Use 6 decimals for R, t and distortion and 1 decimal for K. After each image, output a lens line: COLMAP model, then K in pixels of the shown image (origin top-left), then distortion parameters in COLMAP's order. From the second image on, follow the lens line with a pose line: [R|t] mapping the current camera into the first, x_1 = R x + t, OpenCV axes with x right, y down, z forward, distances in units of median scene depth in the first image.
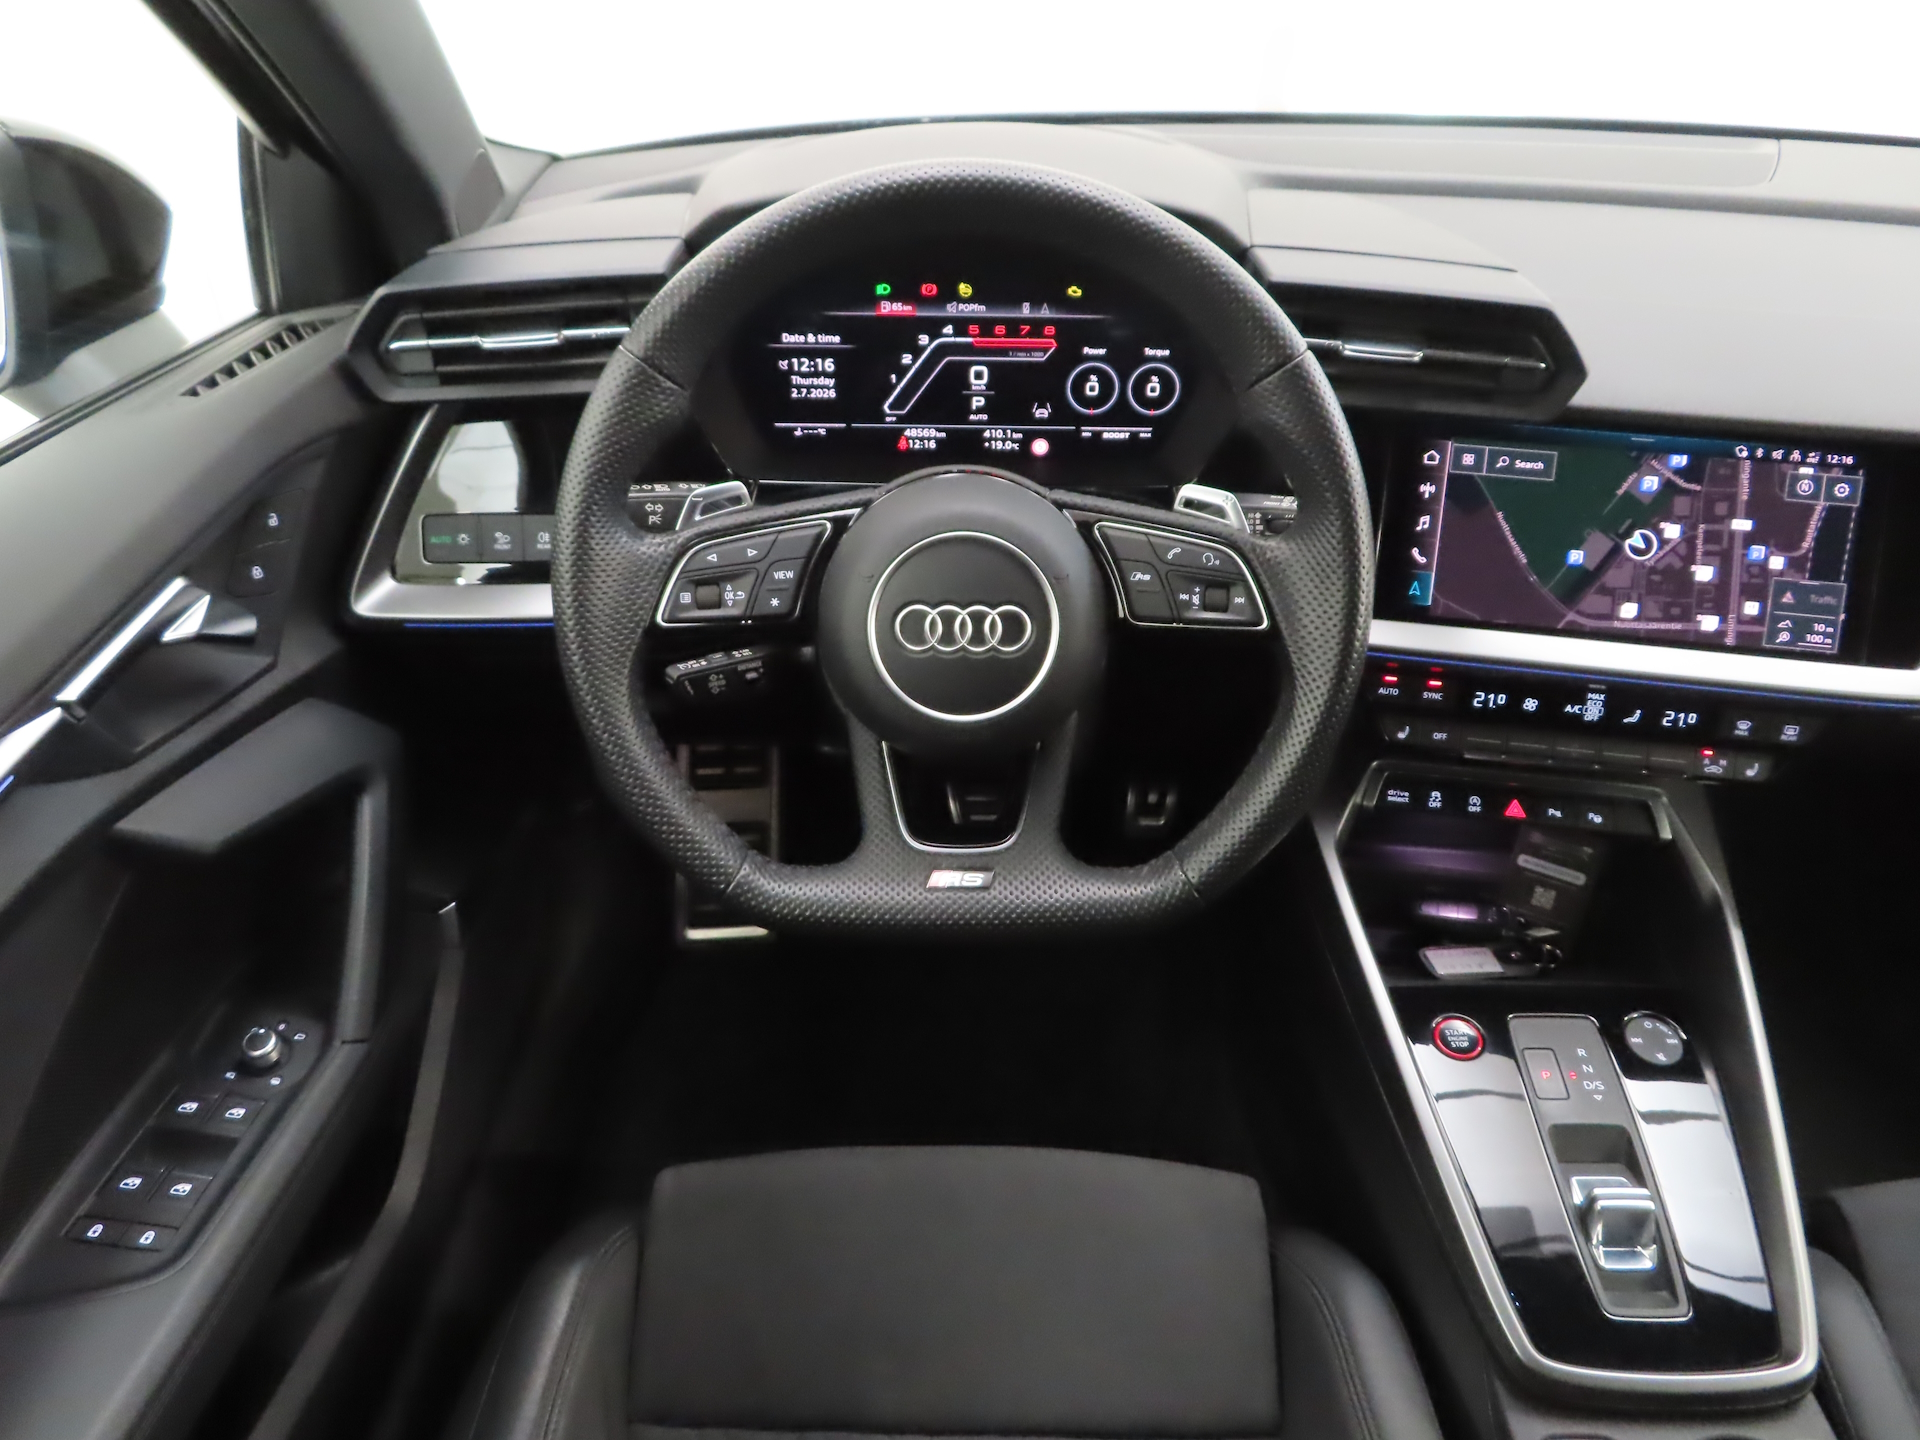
lens RADIAL K [[1371.9, 0, 960.0], [0, 1371.9, 720.0], [0, 0, 1]] dist [-0.011770, 0.007857]
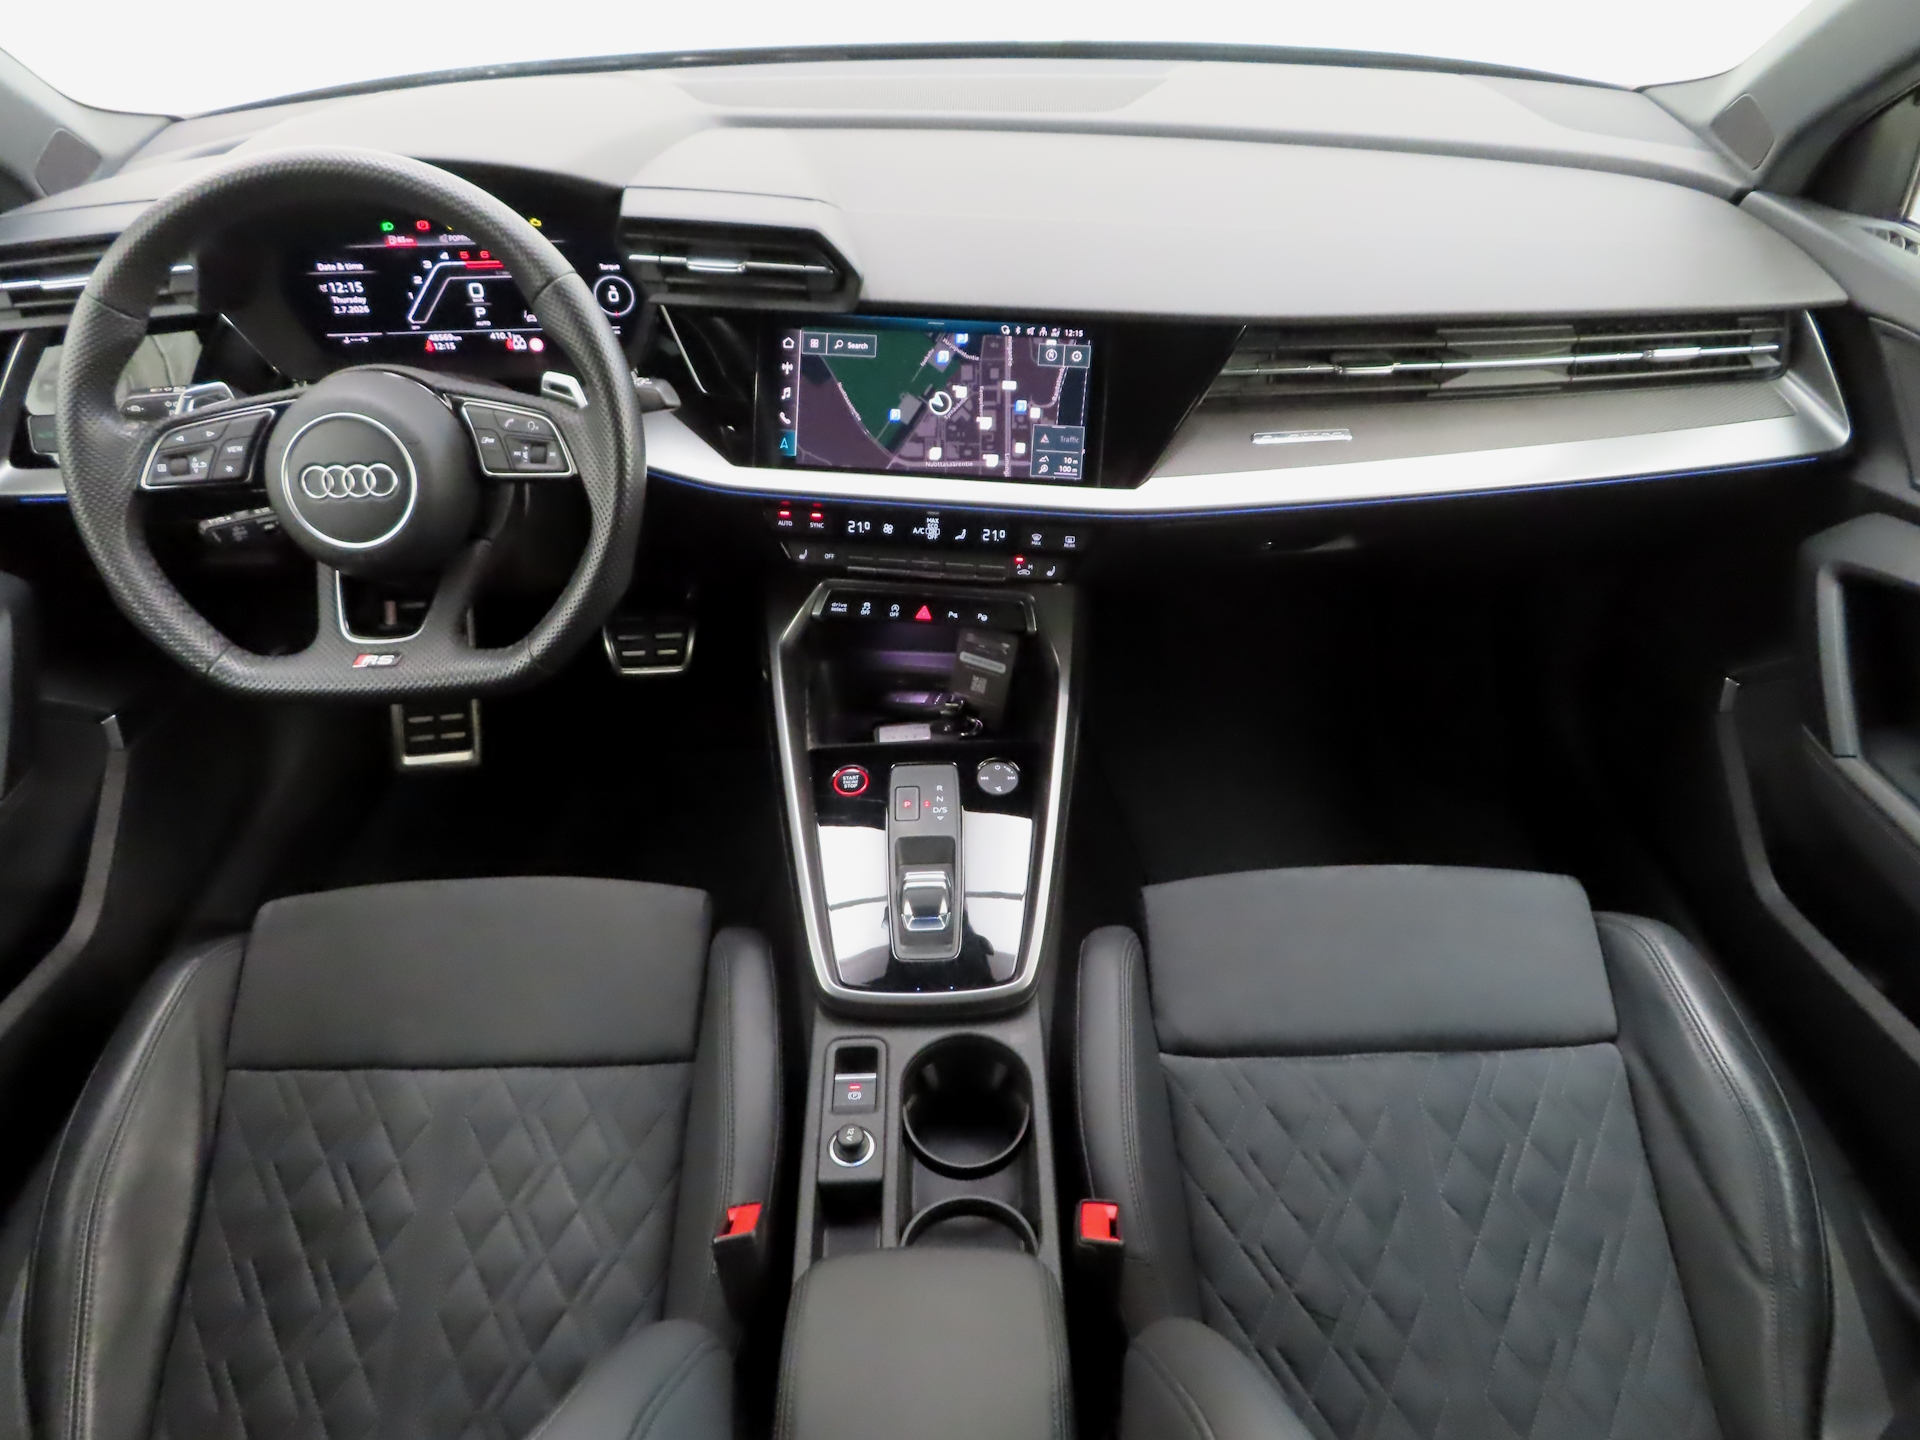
lens RADIAL K [[1371.9, 0, 960.0], [0, 1371.9, 720.0], [0, 0, 1]] dist [-0.011770, 0.007857]
pose [[0.999199, -0.039455, 0.006724, 0.495692], [0.038782, 0.995963, 0.080949, 0.072037], [-0.009891, -0.080624, 0.996696, -0.358711]]
